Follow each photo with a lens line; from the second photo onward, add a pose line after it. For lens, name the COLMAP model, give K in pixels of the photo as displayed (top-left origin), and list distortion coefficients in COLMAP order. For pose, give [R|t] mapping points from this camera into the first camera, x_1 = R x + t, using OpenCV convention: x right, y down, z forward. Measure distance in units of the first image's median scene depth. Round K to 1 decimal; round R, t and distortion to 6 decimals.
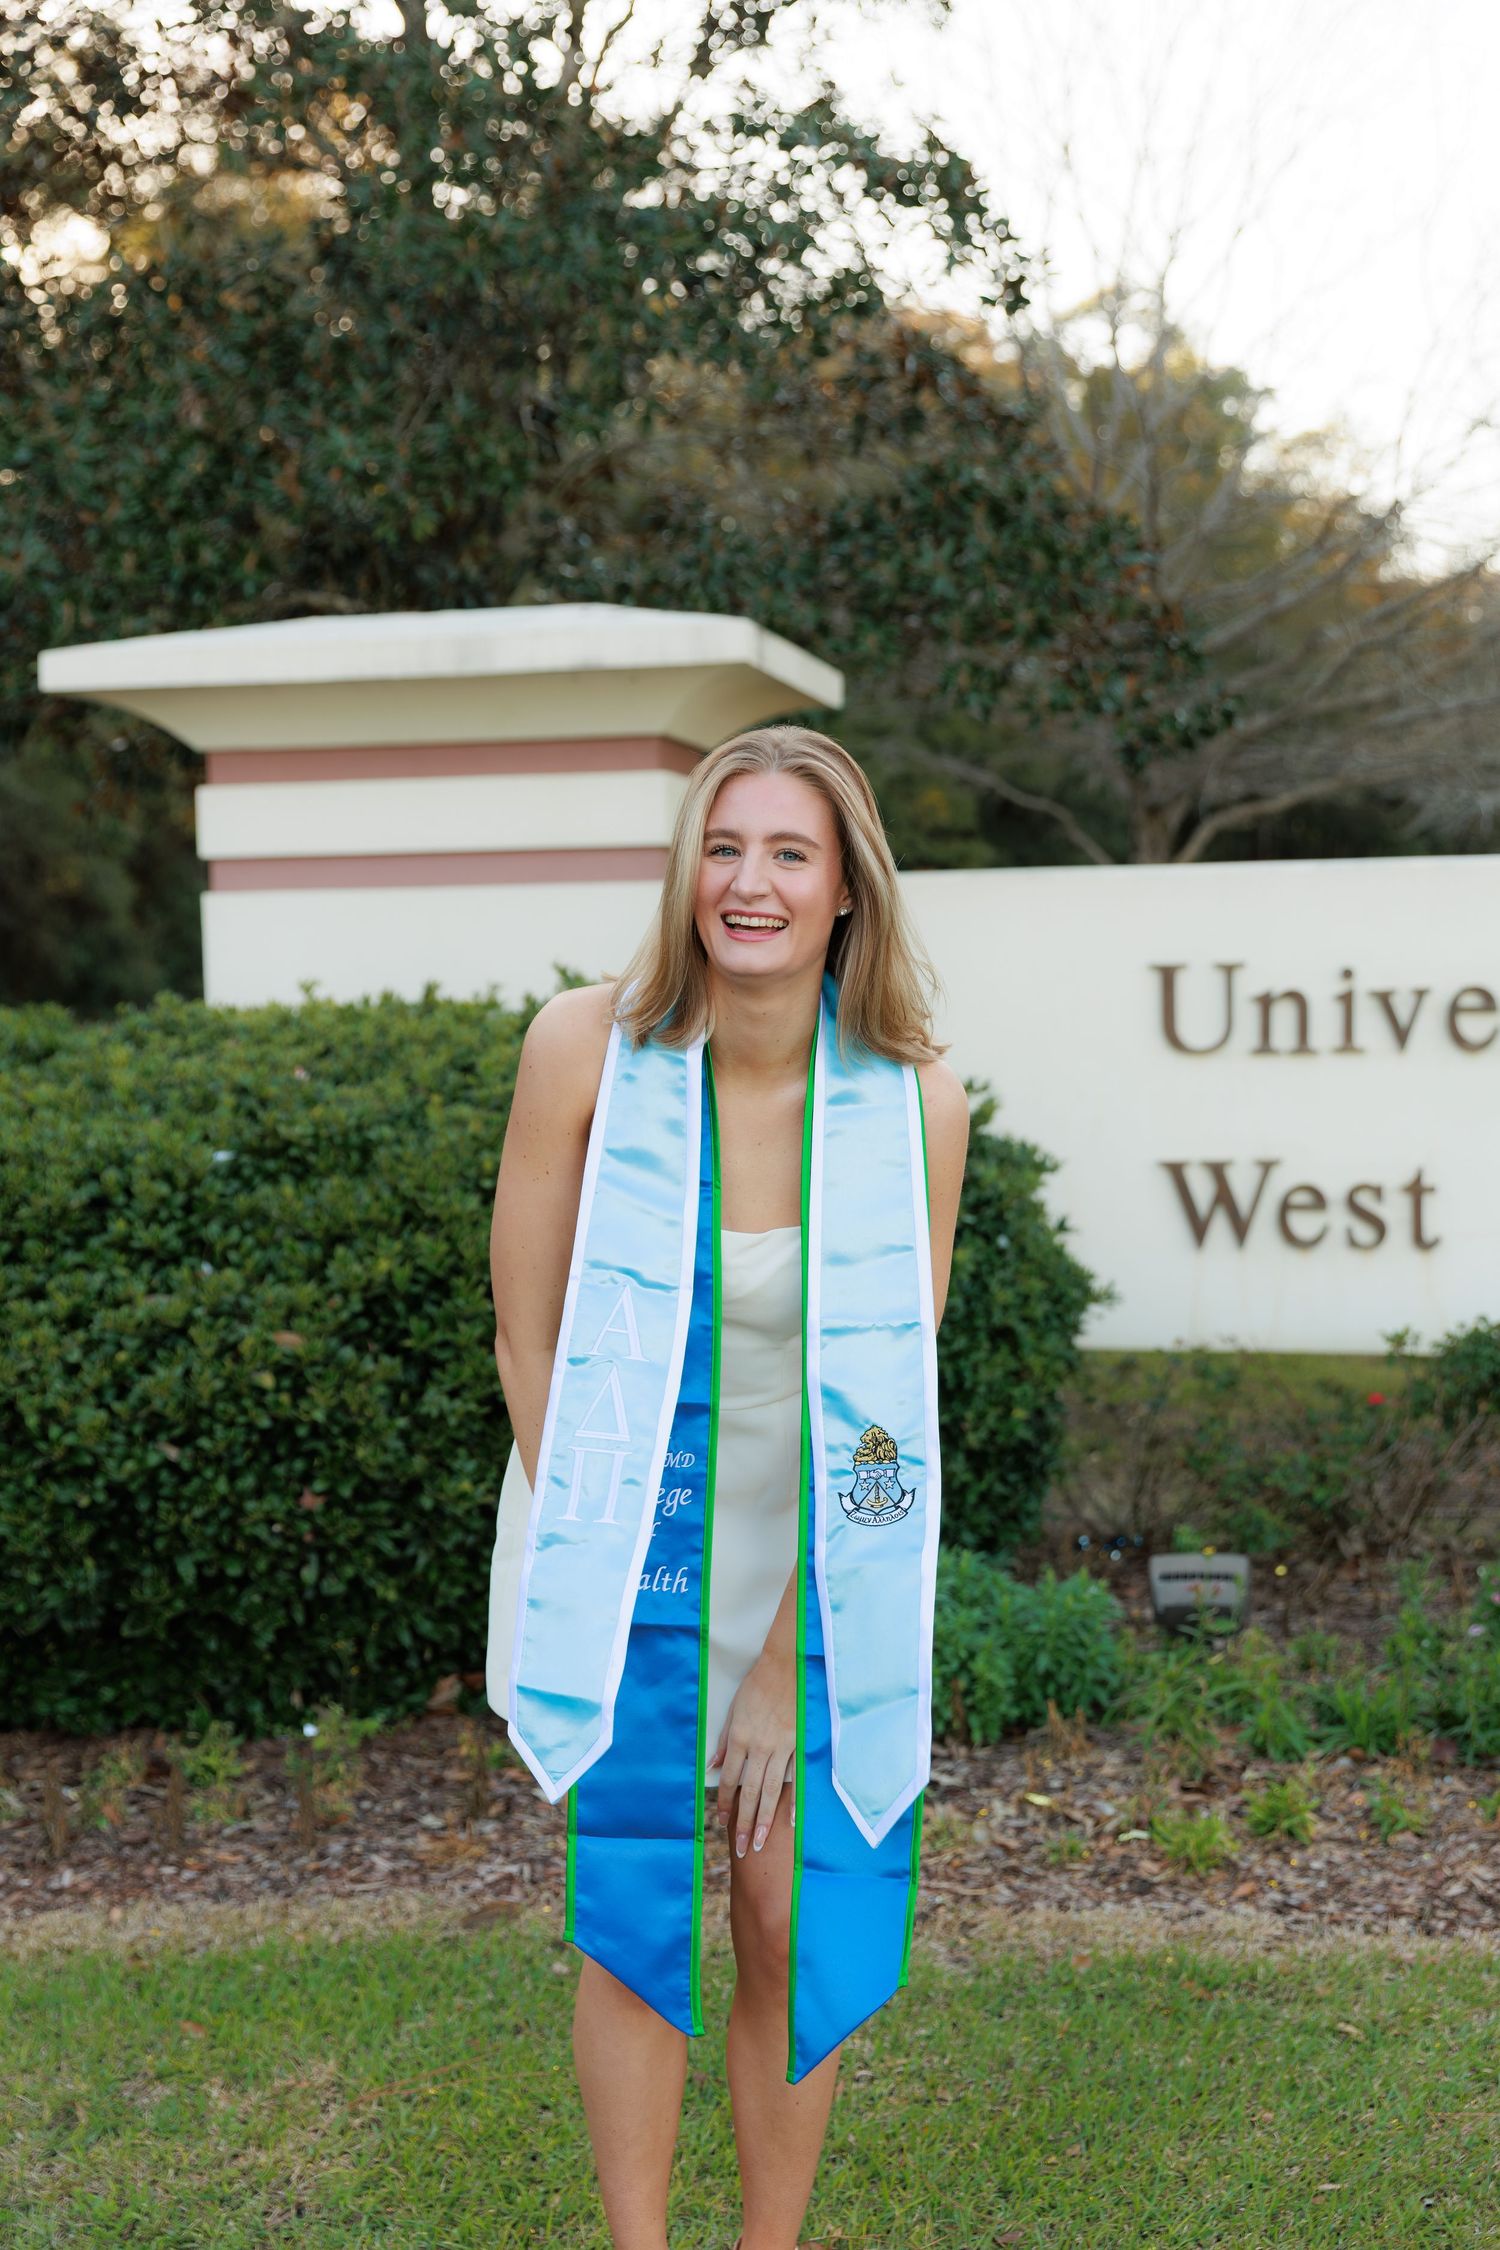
lens RADIAL K [[2946.4, 0, 767.3], [0, 2946.4, 1133.4], [0, 0, 1]] dist [0.022959, -0.032519]
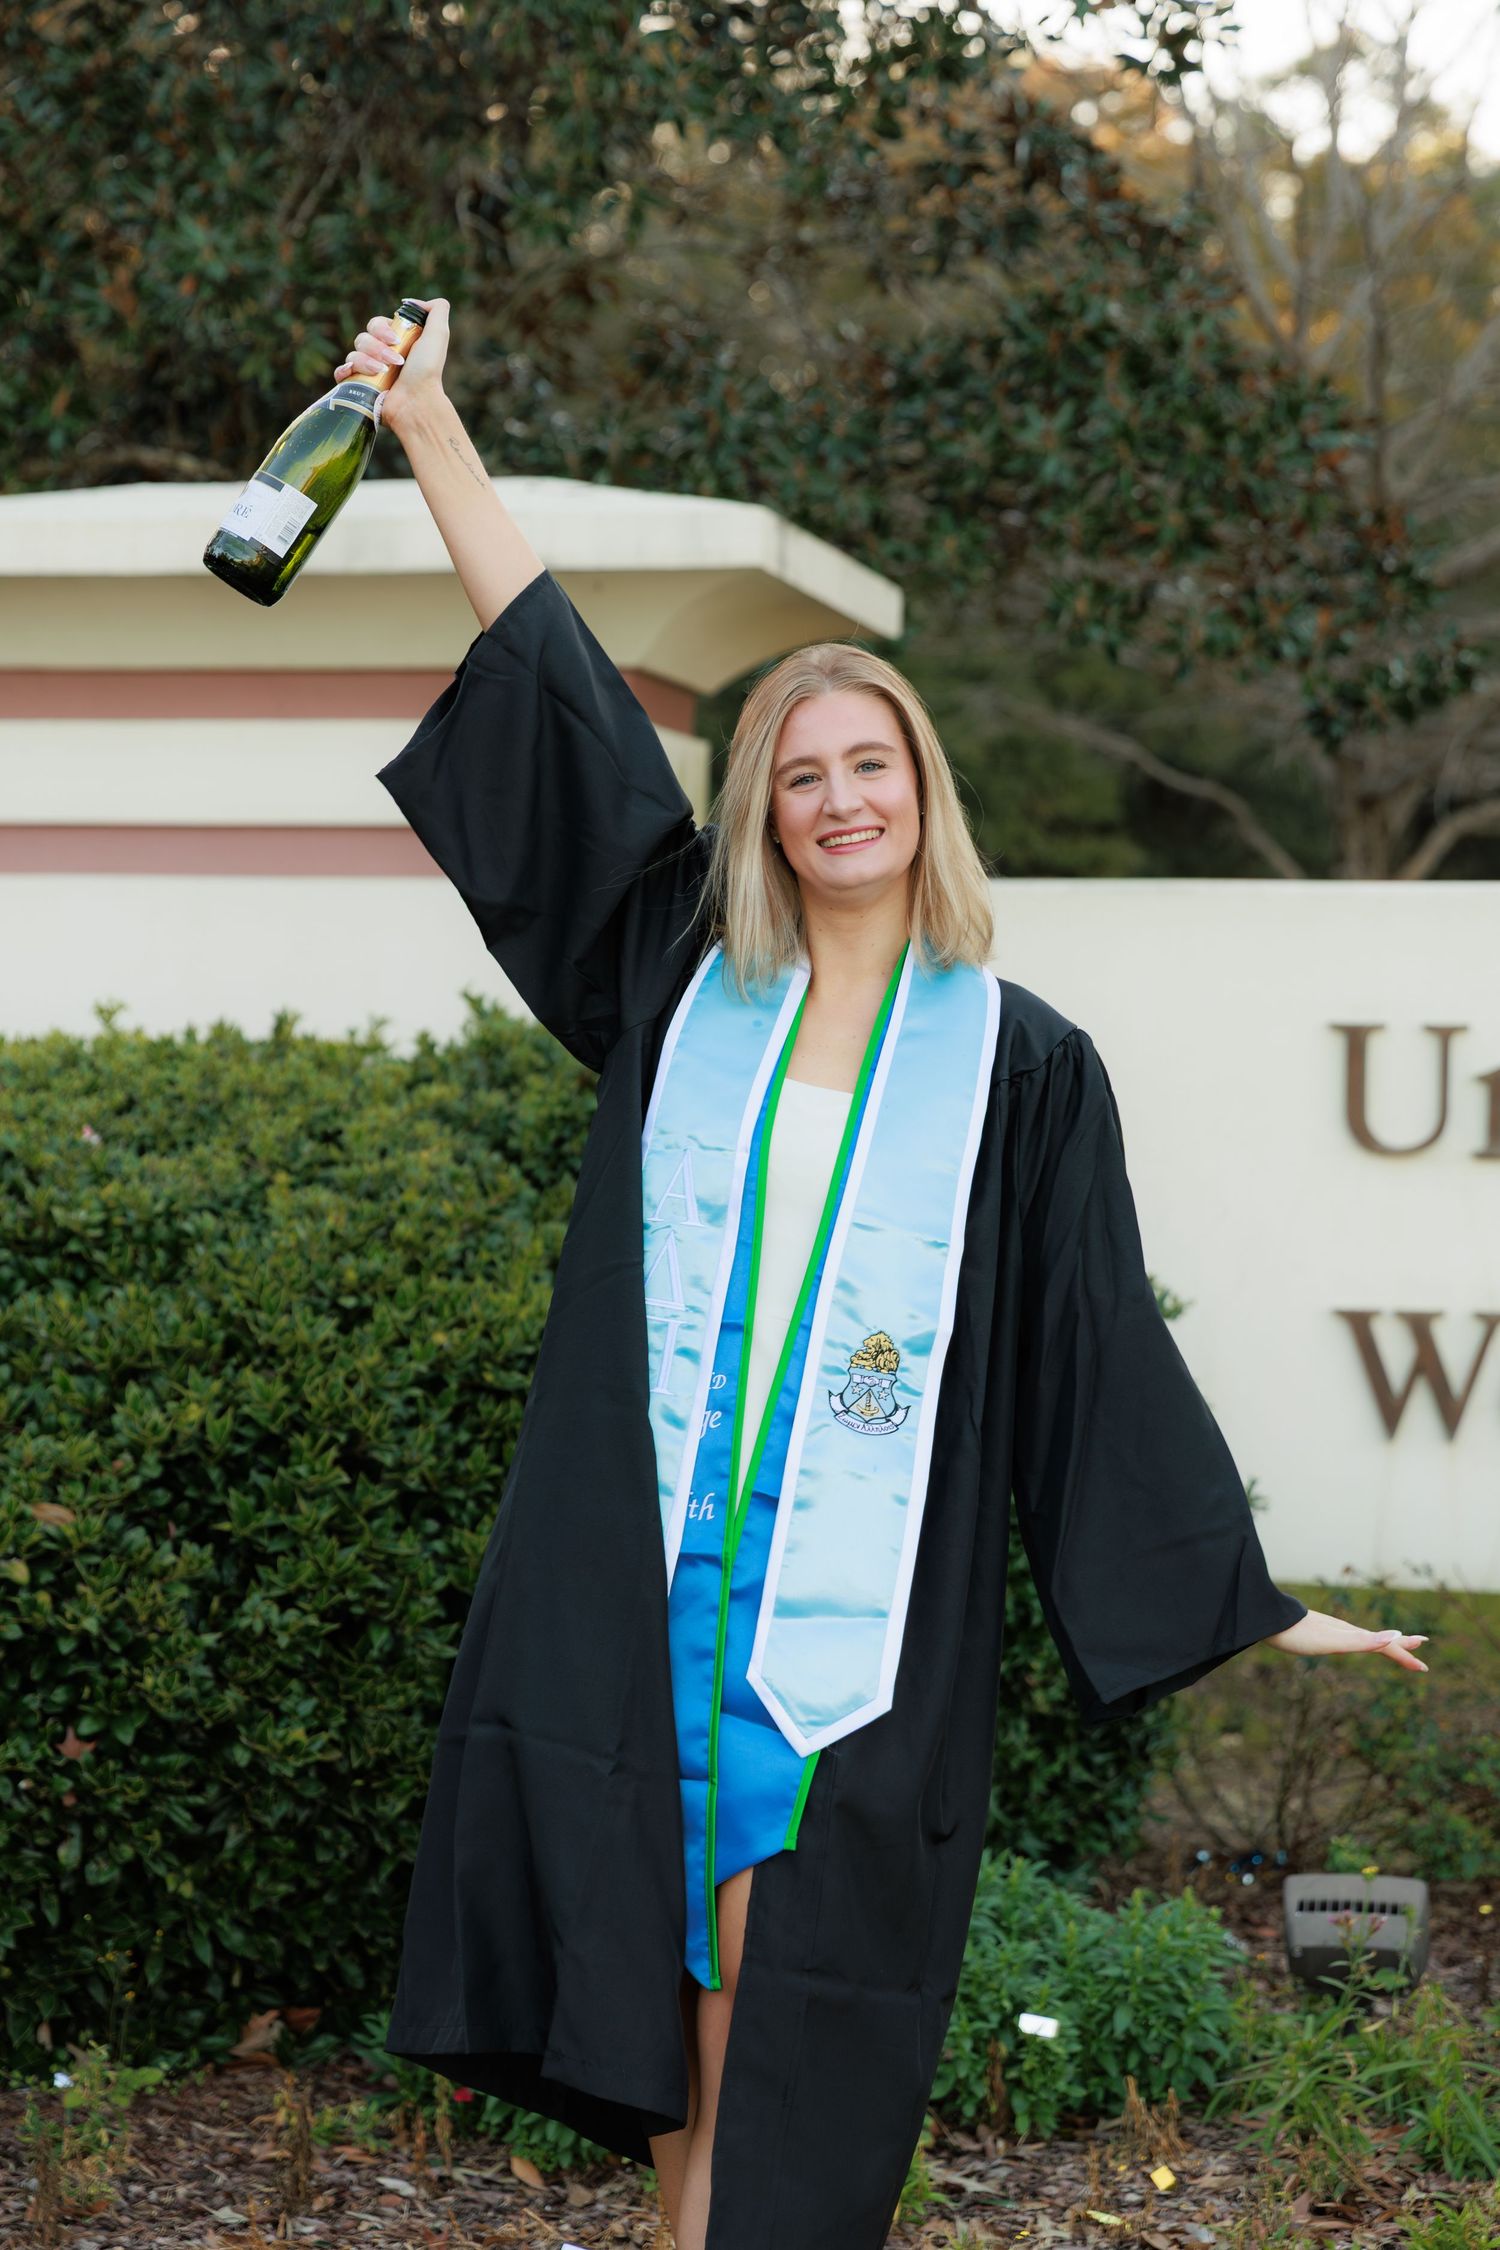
lens RADIAL K [[4337.1, 0, 750.0], [0, 4337.1, 1125.0], [0, 0, 1]] dist [0.011012, -0.081629]
pose [[0.999301, 0.035147, -0.012772, 0.011208], [-0.035525, 0.998899, -0.030639, 0.003358], [0.011681, 0.031072, 0.999449, -0.022833]]
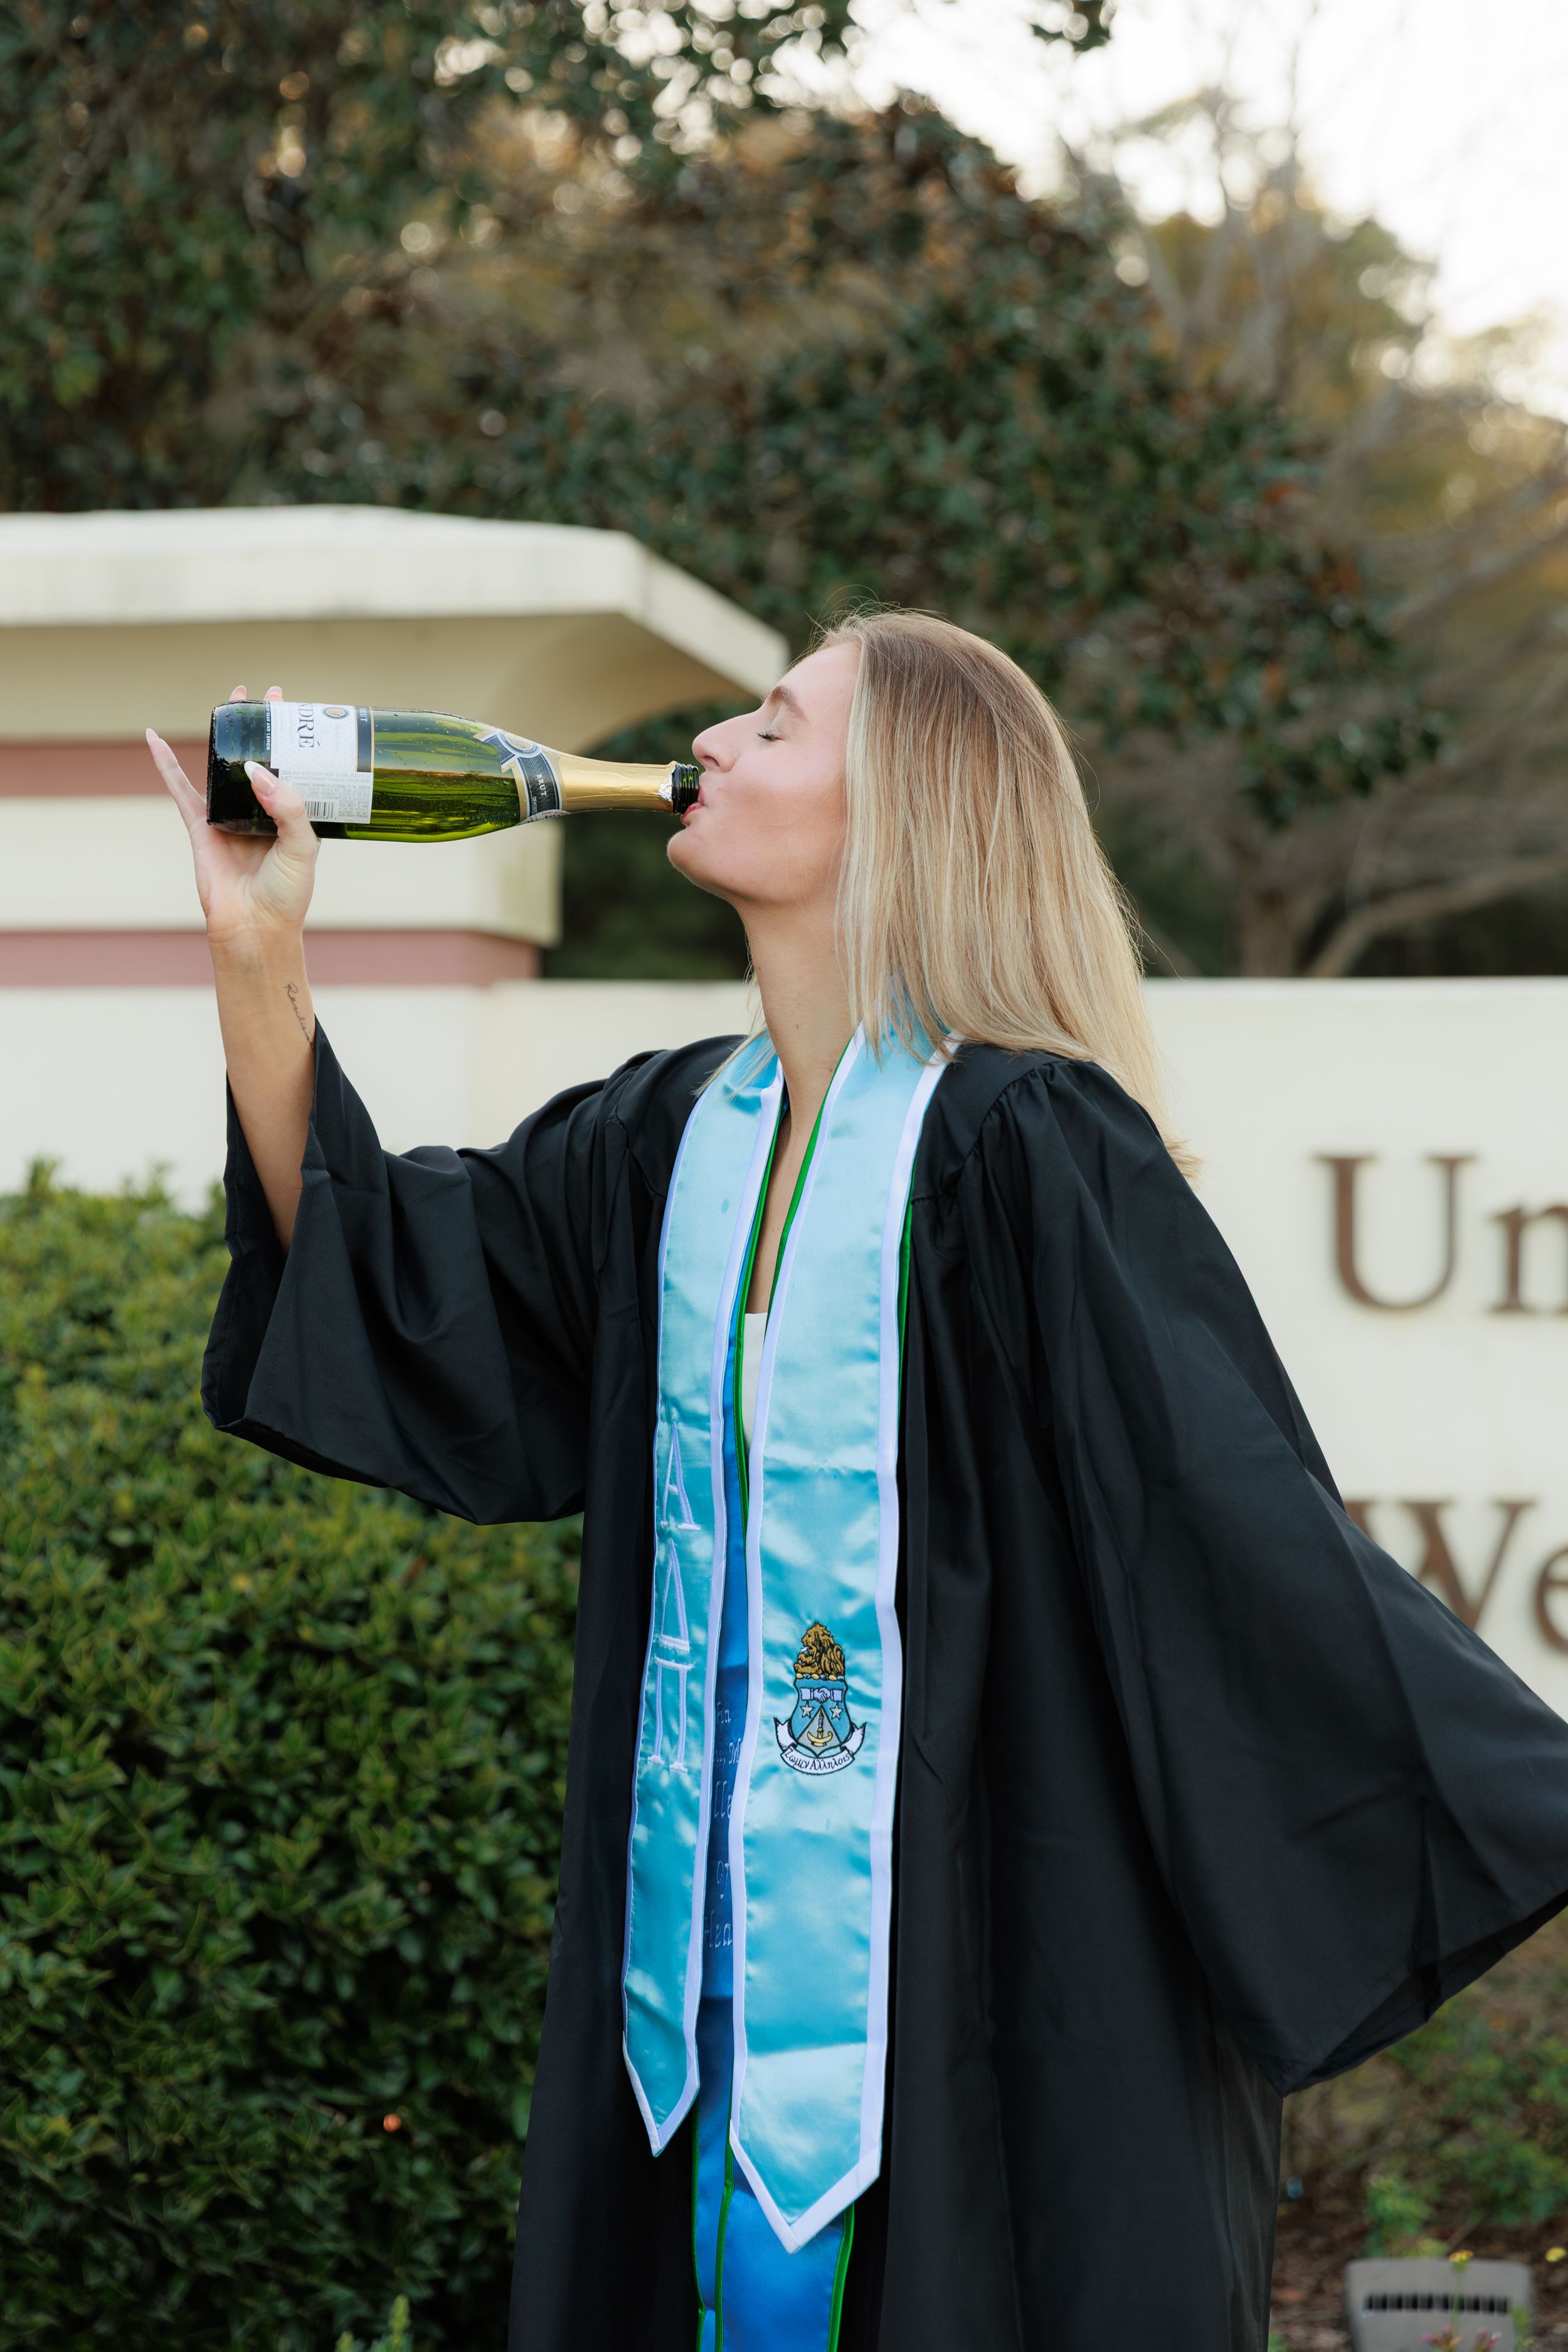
lens RADIAL K [[4650.0, 0, 790.7], [0, 4650.0, 1104.7], [0, 0, 1]] dist [0.011485, -0.081628]
pose [[0.999177, 0.022214, 0.033944, -0.004269], [-0.019980, 0.997698, -0.064805, -0.009098], [-0.035305, 0.064073, 0.997320, 0.150086]]
